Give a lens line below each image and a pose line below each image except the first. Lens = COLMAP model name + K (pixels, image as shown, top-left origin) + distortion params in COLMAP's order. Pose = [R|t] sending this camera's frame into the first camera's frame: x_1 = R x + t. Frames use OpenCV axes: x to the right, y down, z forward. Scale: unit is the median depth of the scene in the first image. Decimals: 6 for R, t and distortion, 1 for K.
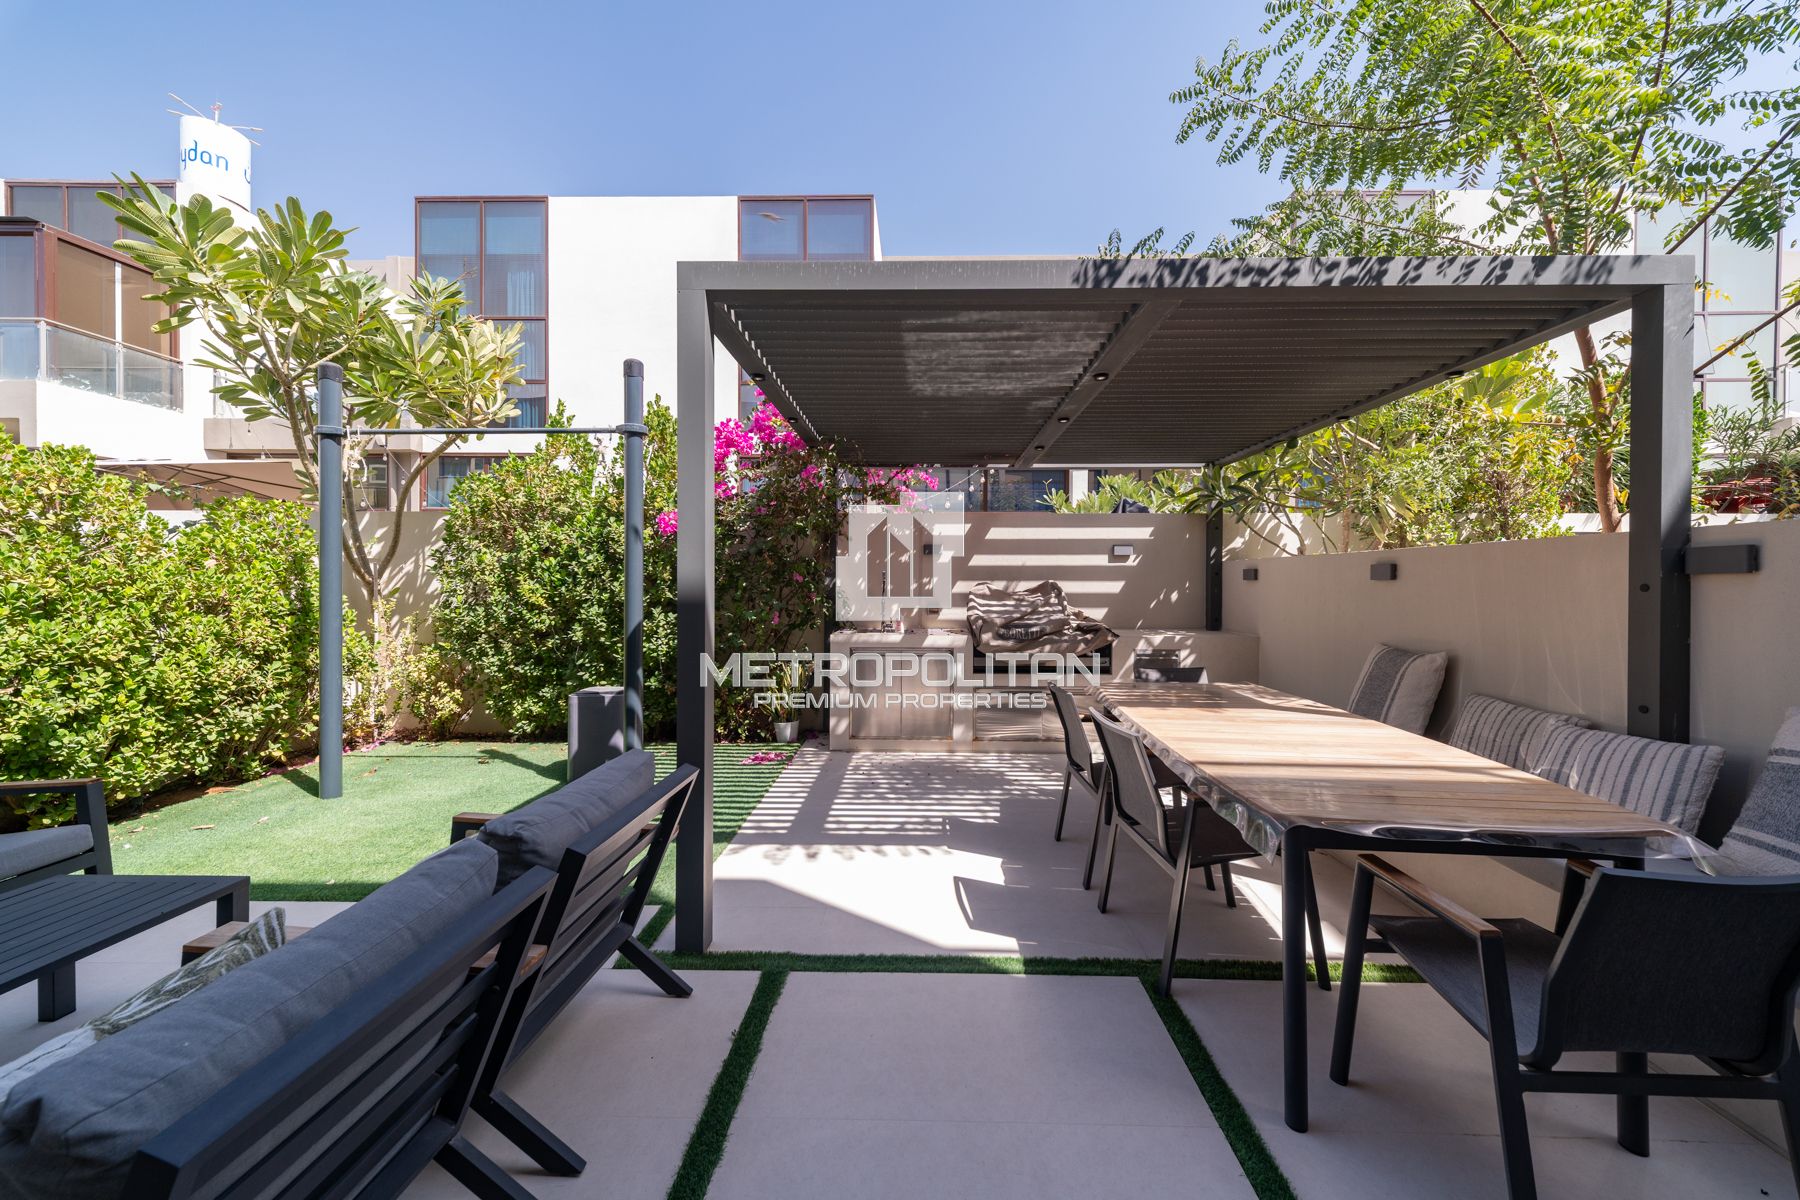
lens RADIAL K [[628.6, 0, 912.2], [0, 628.6, 596.2], [0, 0, 1]] dist [0.007477, -0.001935]
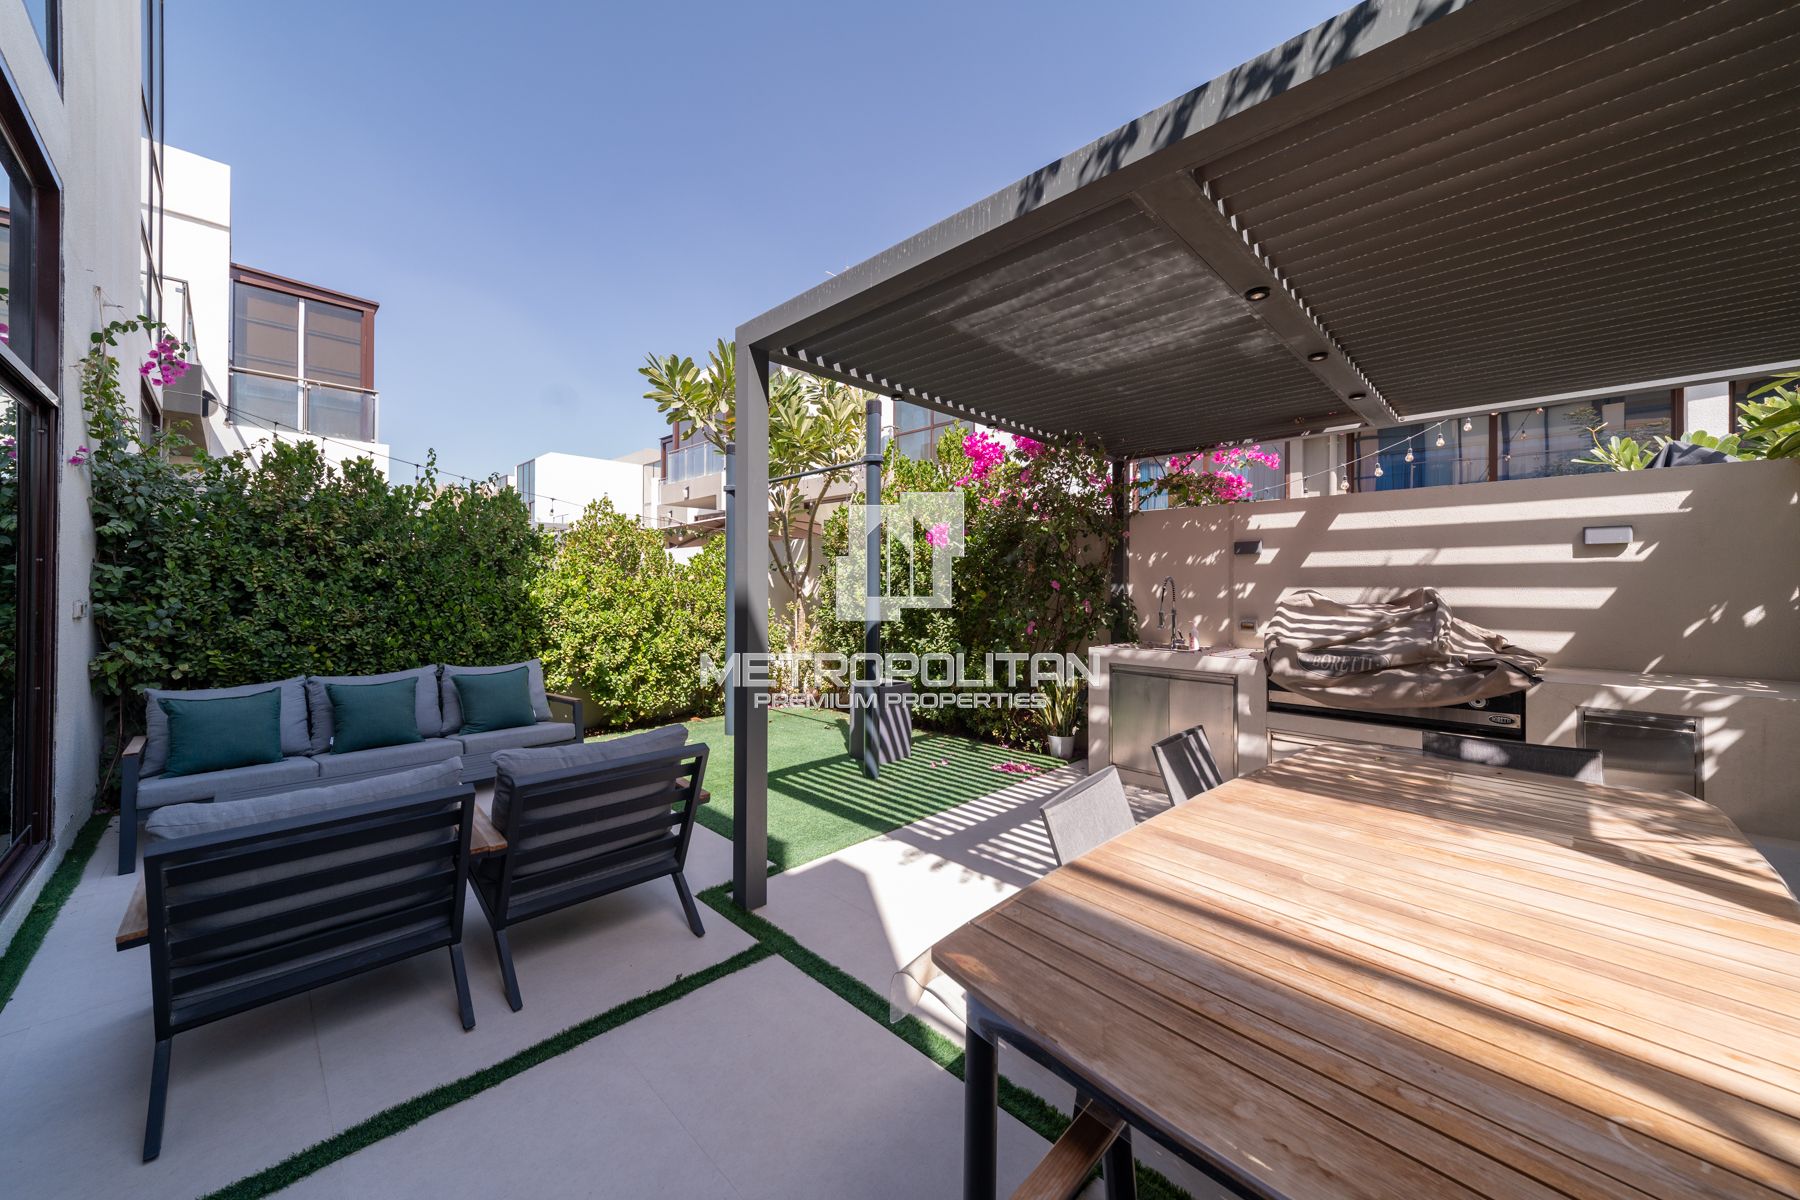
lens RADIAL K [[628.6, 0, 898.0], [0, 628.6, 592.4], [0, 0, 1]] dist [0.007477, -0.001935]
pose [[0.735686, 0.005438, -0.677301, 0.367509], [-0.013024, 0.999896, -0.006119, -0.011090], [0.677197, 0.013323, 0.735681, 0.179724]]
